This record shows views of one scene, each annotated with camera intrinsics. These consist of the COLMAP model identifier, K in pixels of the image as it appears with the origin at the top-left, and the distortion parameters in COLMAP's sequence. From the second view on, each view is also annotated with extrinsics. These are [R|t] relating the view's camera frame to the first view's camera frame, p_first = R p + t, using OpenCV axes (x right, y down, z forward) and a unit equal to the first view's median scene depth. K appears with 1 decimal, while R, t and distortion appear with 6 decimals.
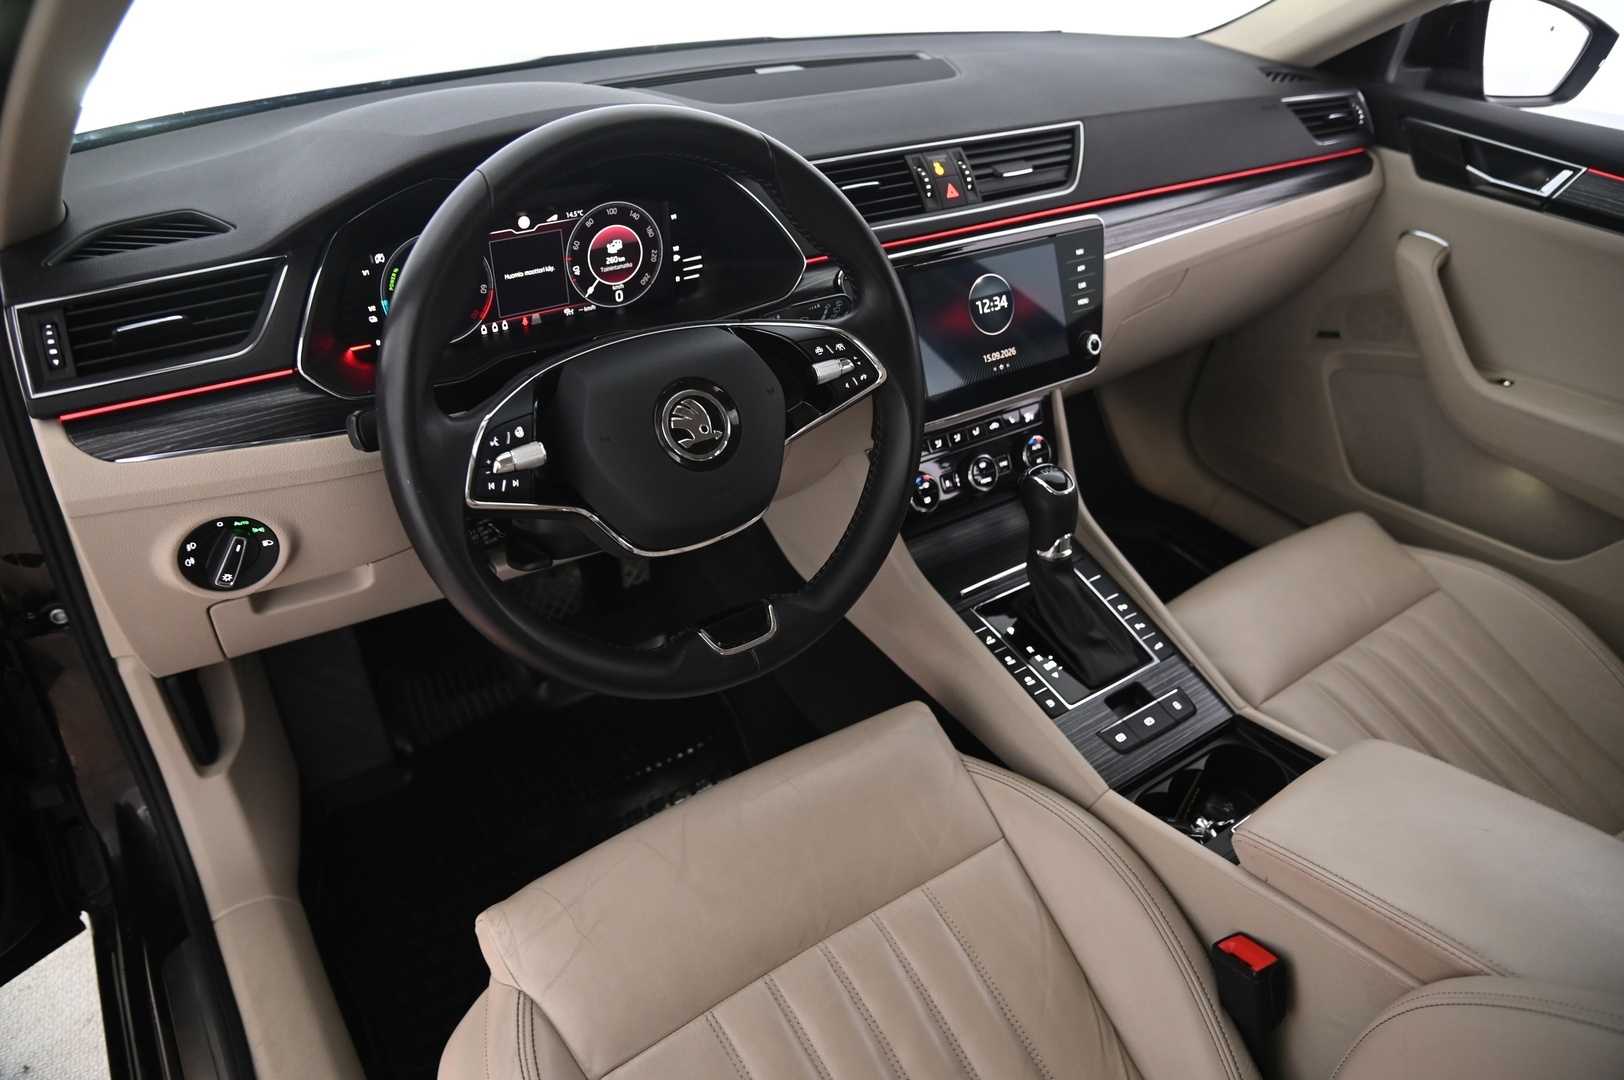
lens RADIAL K [[1112.5, 0, 813.5], [0, 1112.5, 537.5], [0, 0, 1]] dist [-0.103904, 0.012841]
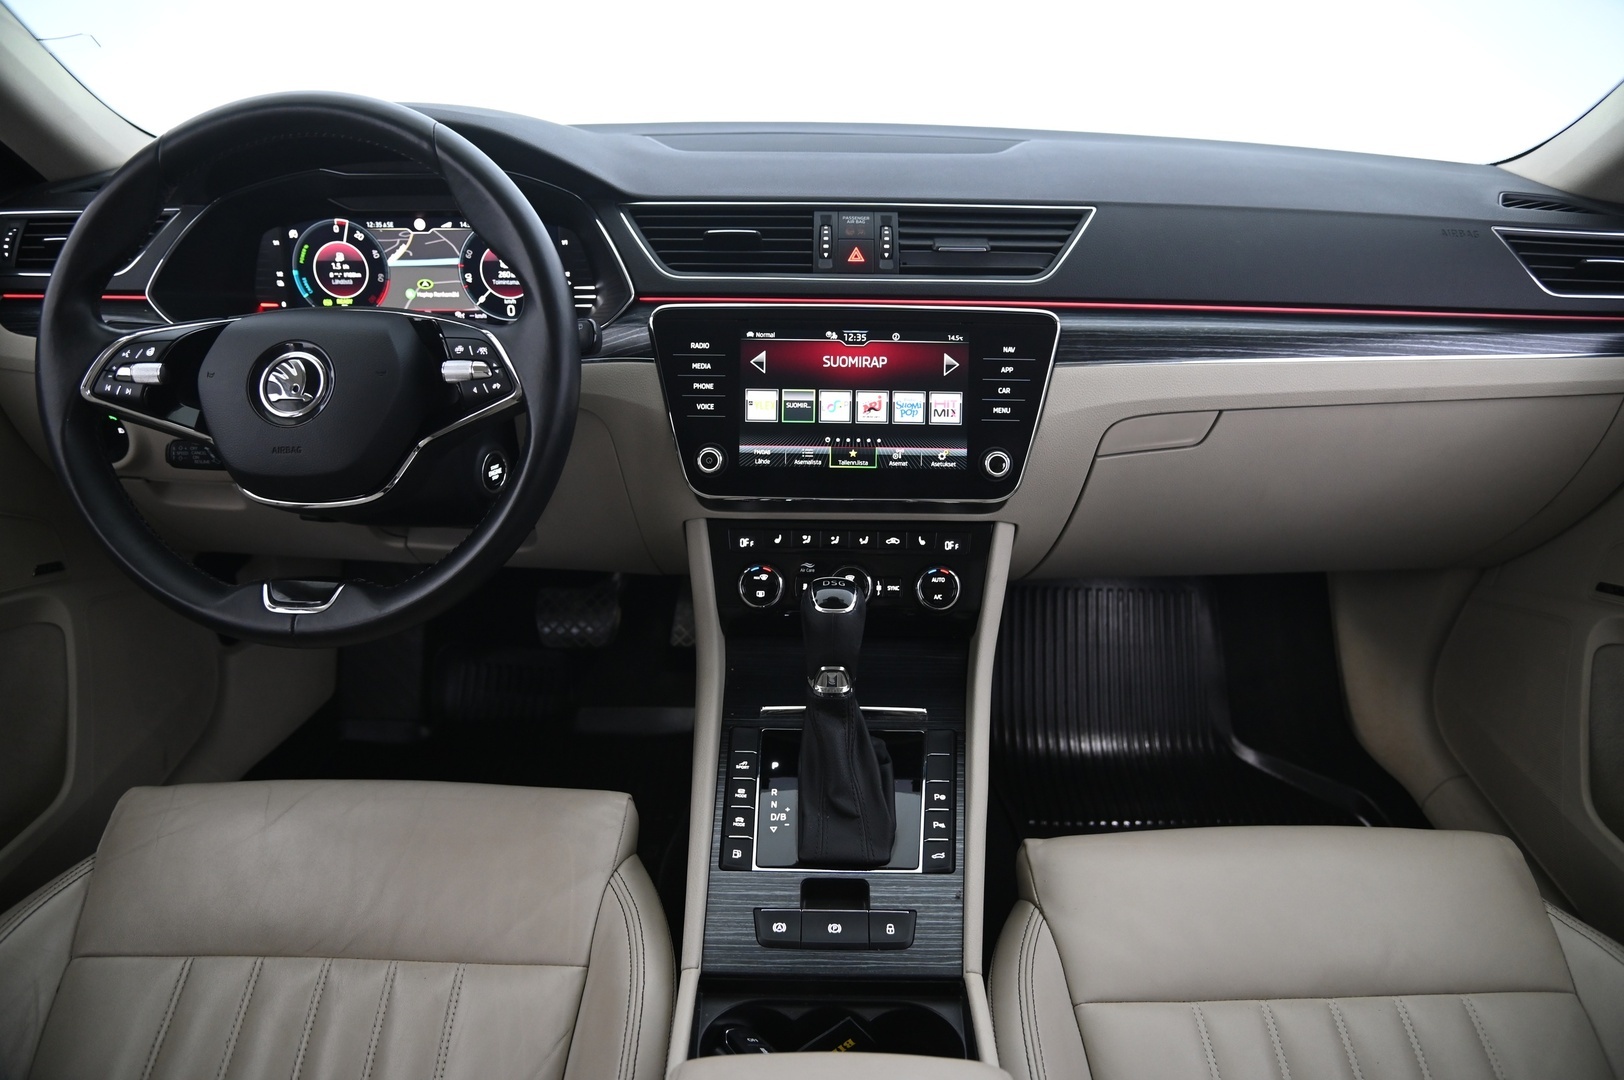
lens RADIAL K [[1112.5, 0, 805.1], [0, 1112.5, 526.3], [0, 0, 1]] dist [-0.103904, 0.012841]
pose [[0.813770, 0.227402, -0.534852, 0.616539], [-0.308296, 0.949028, -0.065573, -0.039440], [0.492678, 0.218254, 0.842398, 0.284485]]
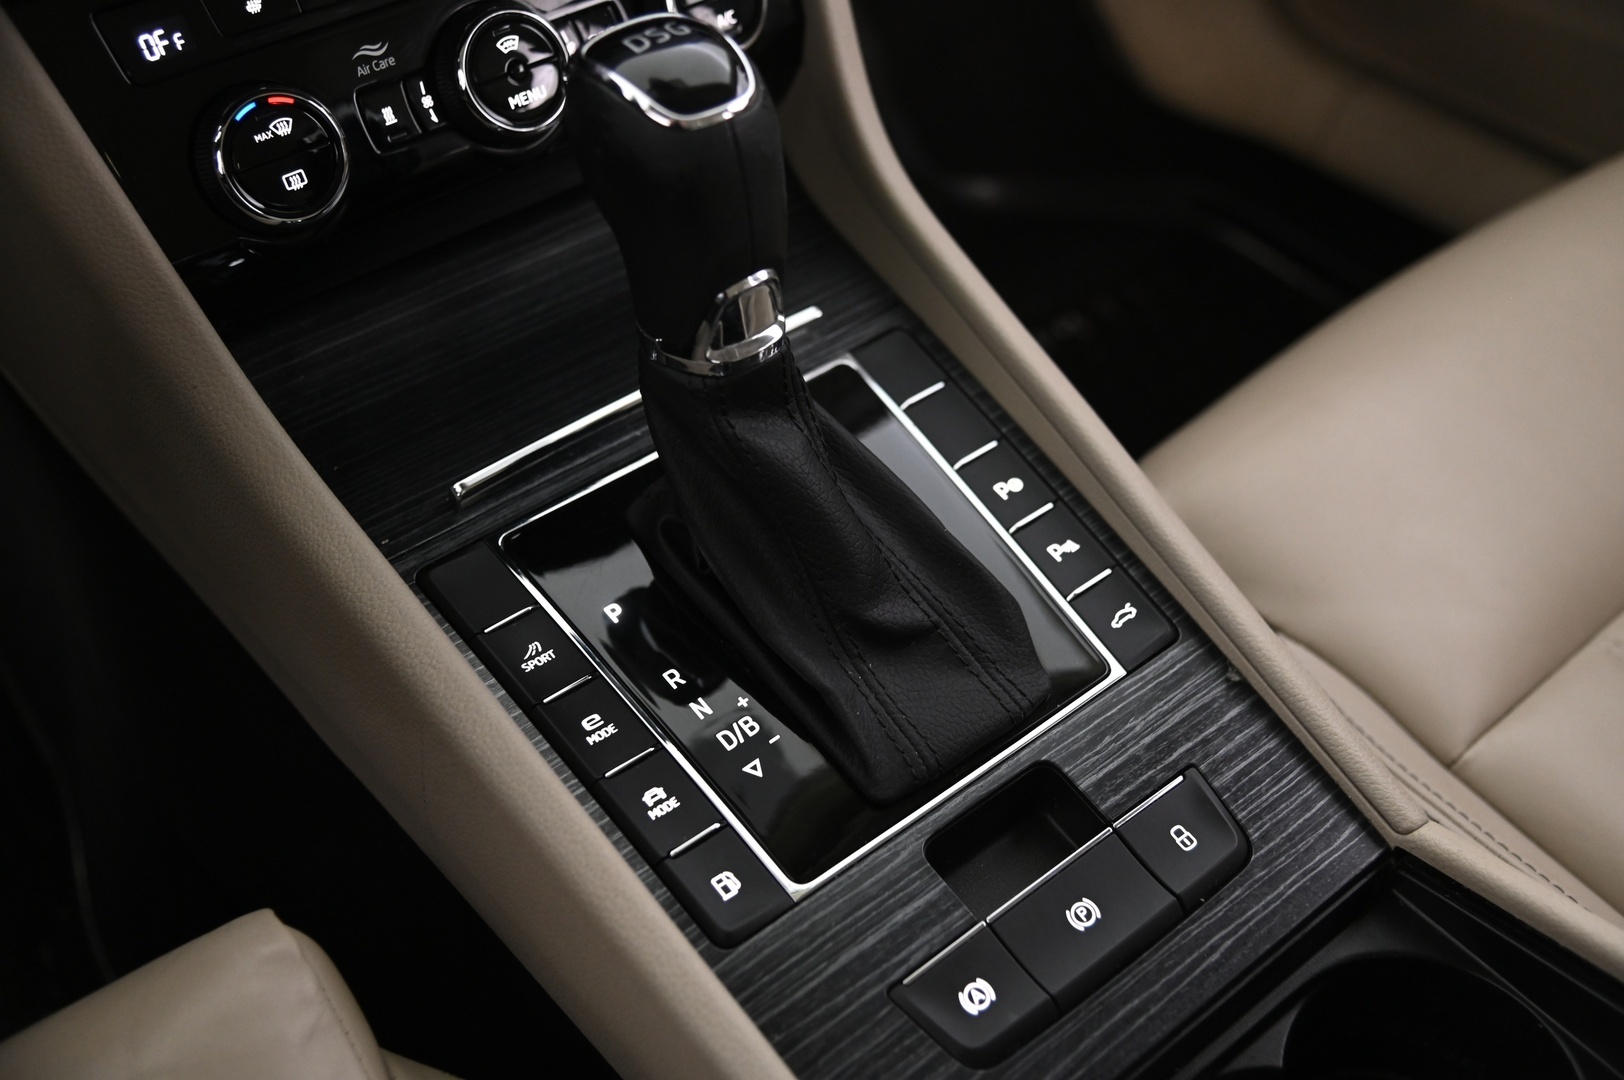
lens RADIAL K [[1741.8, 0, 814.2], [0, 1741.8, 544.8], [0, 0, 1]] dist [0.061418, 0.000000]
pose [[0.995660, -0.082414, 0.043224, 0.219049], [0.073587, 0.981558, 0.176436, -0.011984], [-0.056968, -0.172489, 0.983363, 0.560751]]
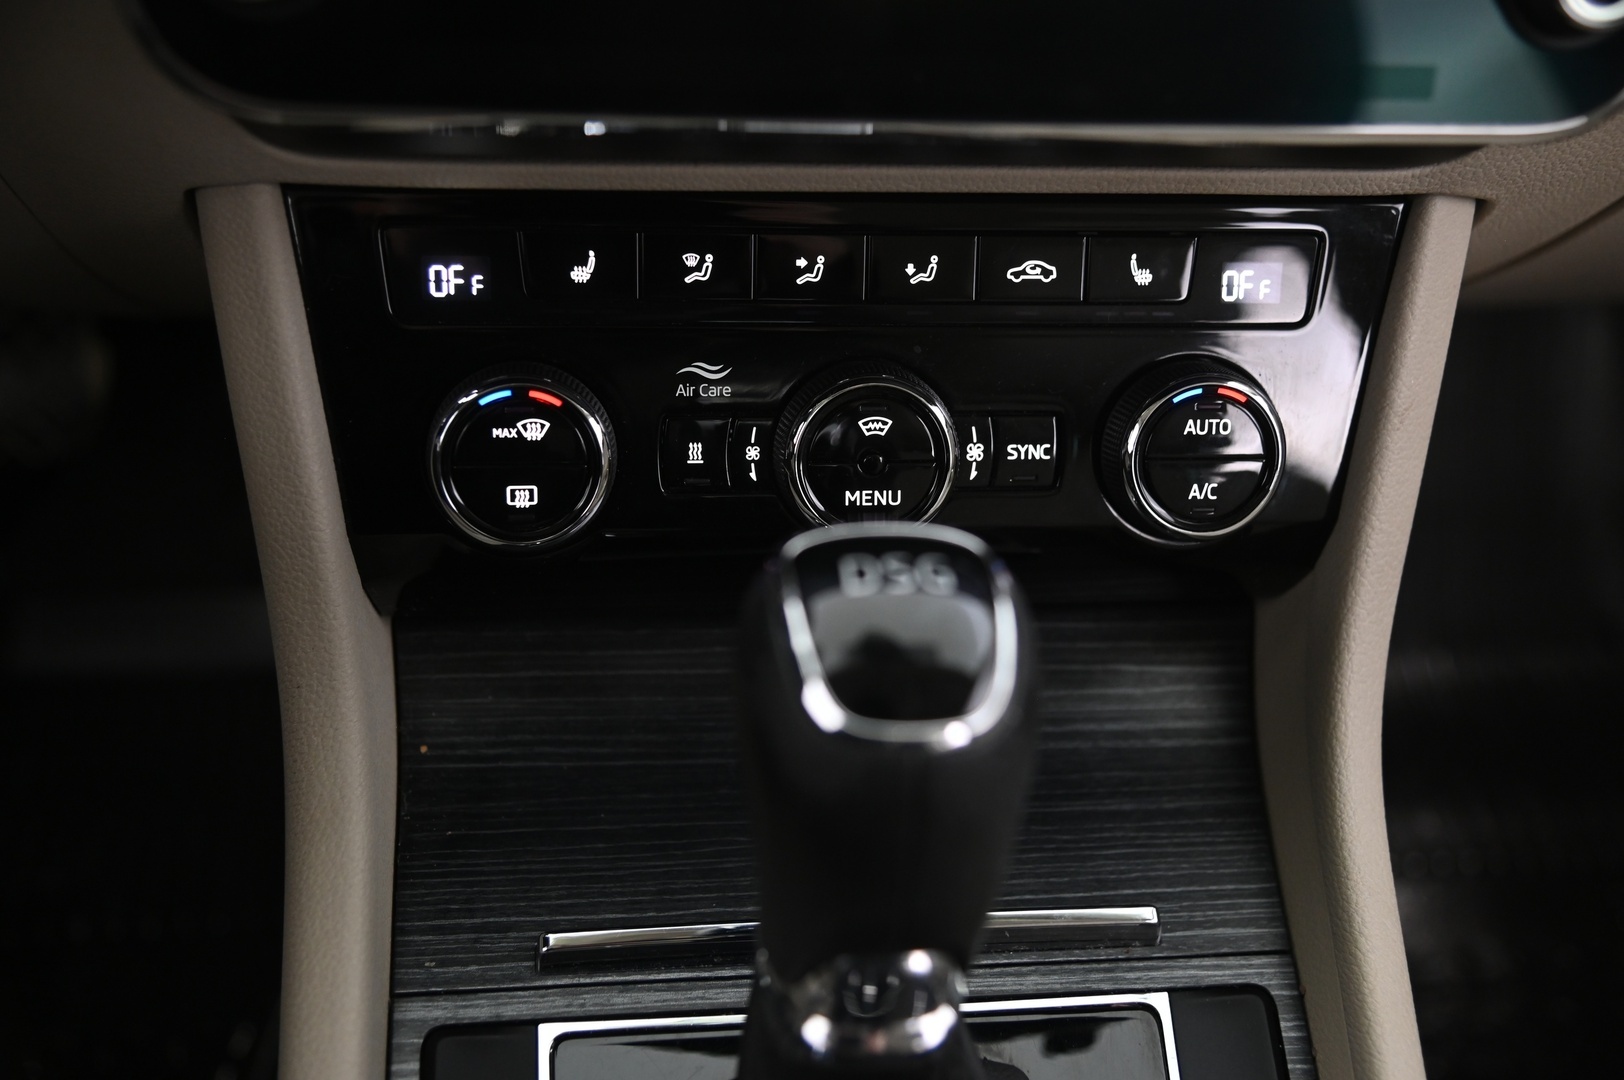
lens RADIAL K [[1741.8, 0, 809.9], [0, 1741.8, 539.9], [0, 0, 1]] dist [0.061418, 0.000000]
pose [[0.880227, 0.337467, -0.333642, 0.283758], [-0.304441, 0.940887, 0.148485, -0.098398], [0.364028, -0.029126, 0.930932, 0.737923]]
